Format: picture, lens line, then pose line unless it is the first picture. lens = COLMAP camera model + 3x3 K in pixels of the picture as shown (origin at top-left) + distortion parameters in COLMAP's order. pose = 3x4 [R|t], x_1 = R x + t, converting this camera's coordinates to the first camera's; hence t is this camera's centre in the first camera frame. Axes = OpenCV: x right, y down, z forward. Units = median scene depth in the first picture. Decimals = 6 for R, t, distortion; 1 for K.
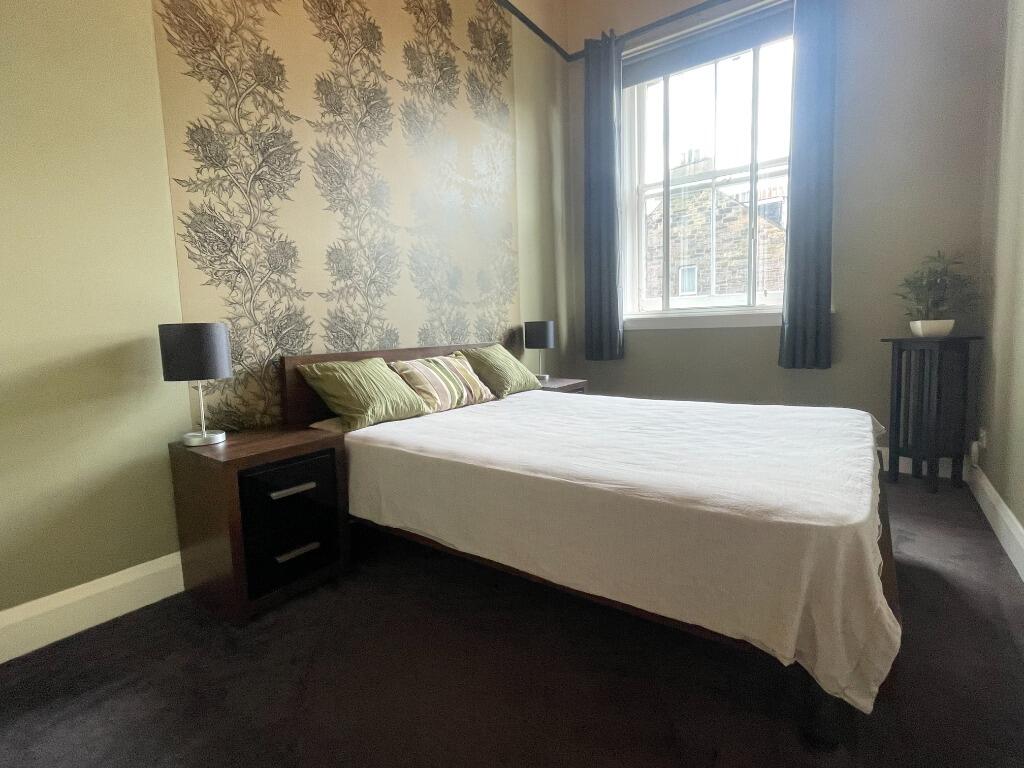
lens RADIAL K [[501.6, 0, 511.5], [0, 501.6, 379.3], [0, 0, 1]] dist [-0.002352, -0.000522]
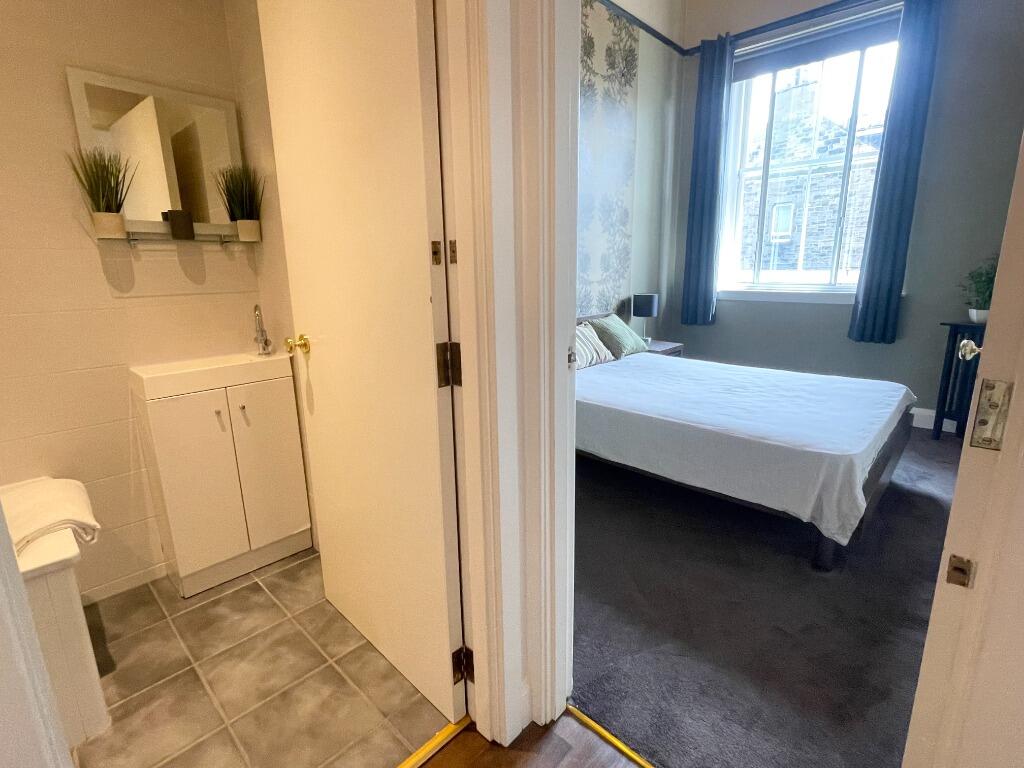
lens RADIAL K [[507.0, 0, 512.0], [0, 507.0, 384.0], [0, 0, 1]] dist [-0.001929, 0.000000]
pose [[0.990756, 0.044281, -0.128222, -0.113865], [-0.026890, 0.990574, 0.134311, -0.063289], [0.132961, -0.129622, 0.982609, -0.328367]]
